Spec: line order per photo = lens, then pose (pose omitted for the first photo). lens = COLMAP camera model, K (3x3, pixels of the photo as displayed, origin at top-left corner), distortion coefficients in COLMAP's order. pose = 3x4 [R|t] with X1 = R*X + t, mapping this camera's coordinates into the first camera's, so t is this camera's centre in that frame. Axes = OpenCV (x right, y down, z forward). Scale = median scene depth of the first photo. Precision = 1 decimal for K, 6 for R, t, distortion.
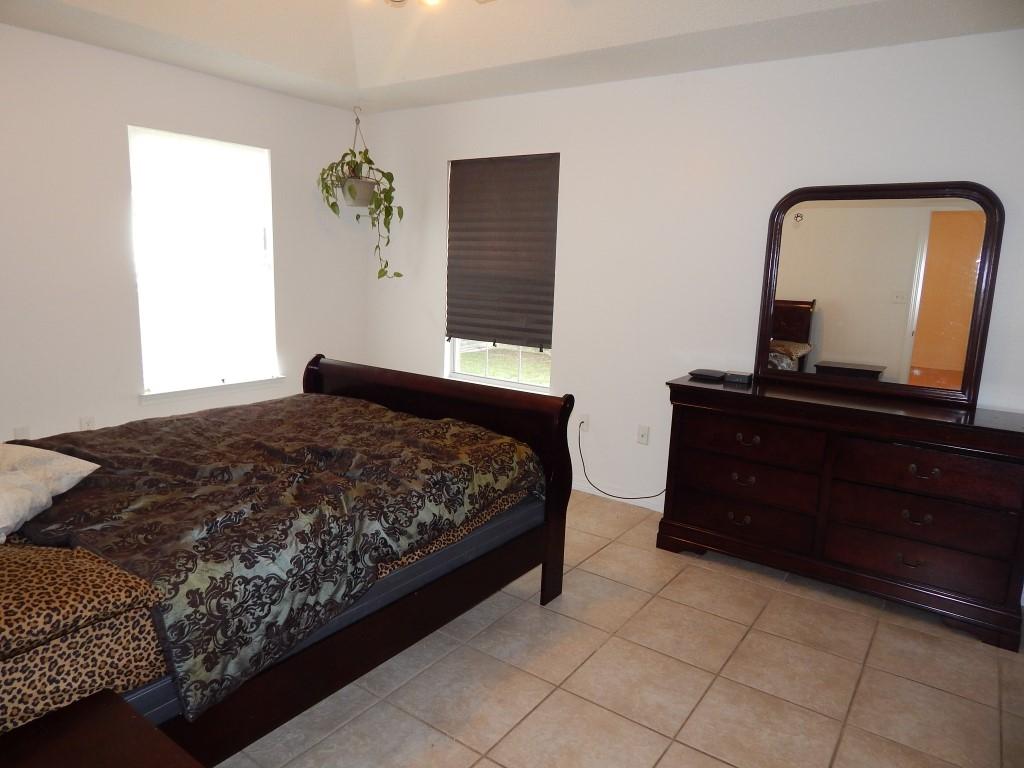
lens RADIAL K [[673.4, 0, 520.4], [0, 673.4, 381.5], [0, 0, 1]] dist [0.004045, -0.014004]
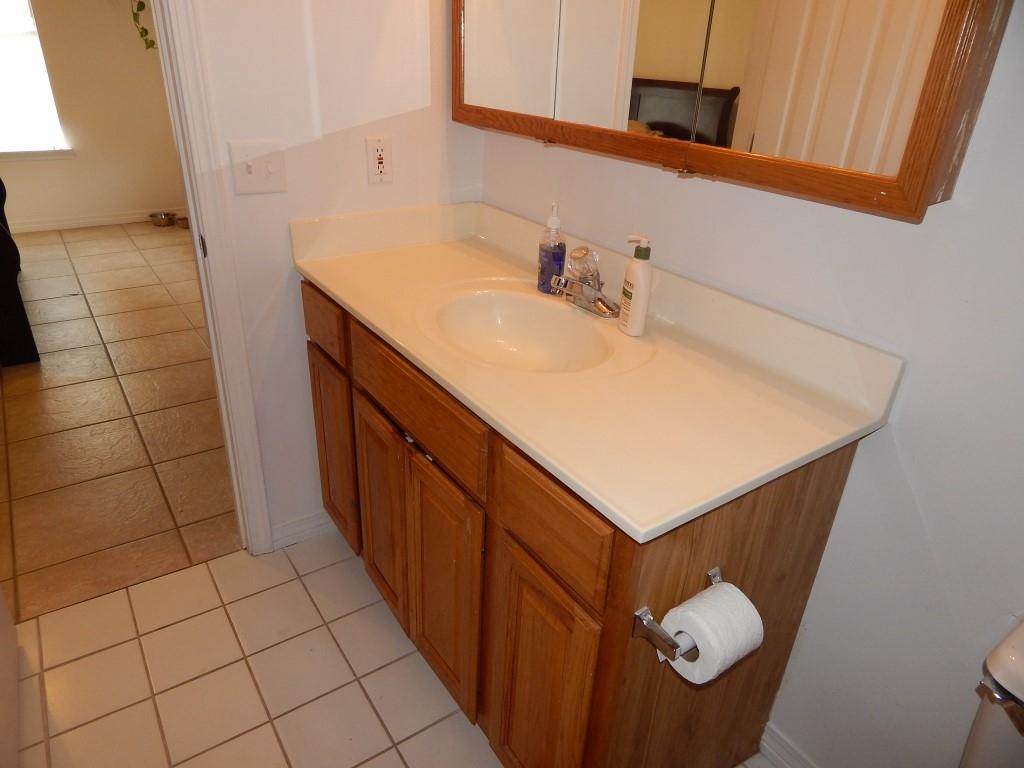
lens RADIAL K [[676.1, 0, 514.5], [0, 676.1, 388.1], [0, 0, 1]] dist [-0.004534, -0.005287]
pose [[0.938209, 0.148351, -0.312659, 1.747975], [-0.057866, 0.957989, 0.280906, 0.025940], [0.341197, -0.245456, 0.907379, 0.501076]]
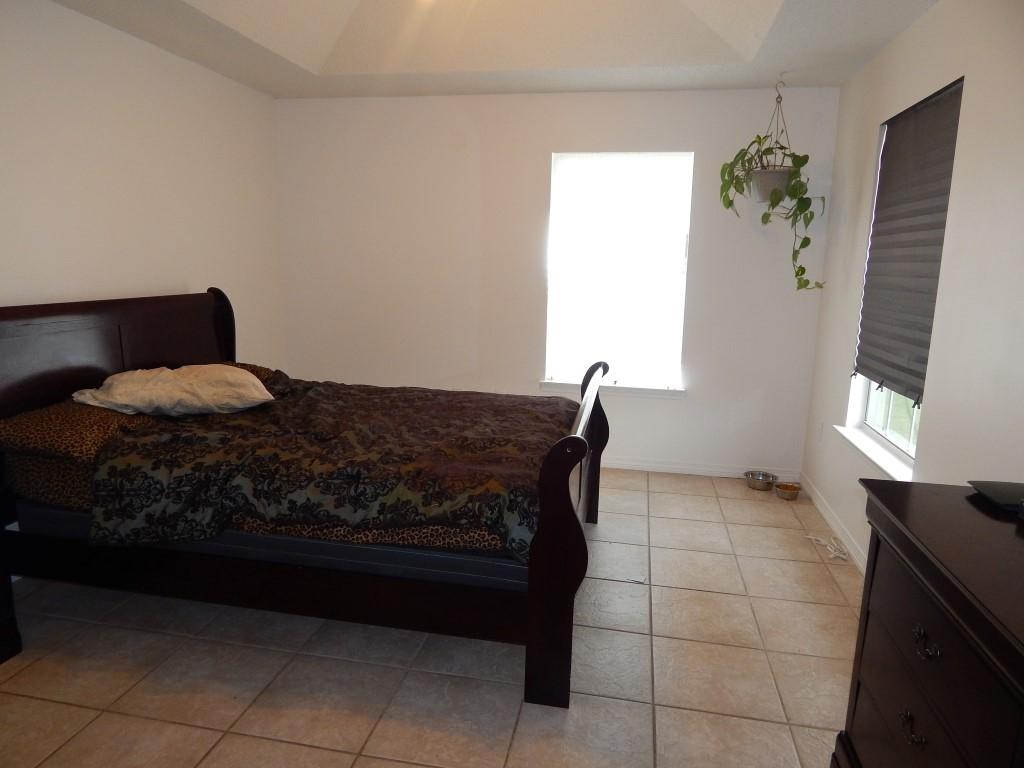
lens RADIAL K [[676.1, 0, 514.5], [0, 676.1, 388.1], [0, 0, 1]] dist [-0.004534, -0.005287]
pose [[0.410371, 0.143607, -0.900540, 1.055250], [-0.169439, 0.982334, 0.079438, -0.117803], [0.896039, 0.119988, 0.427454, 0.976867]]
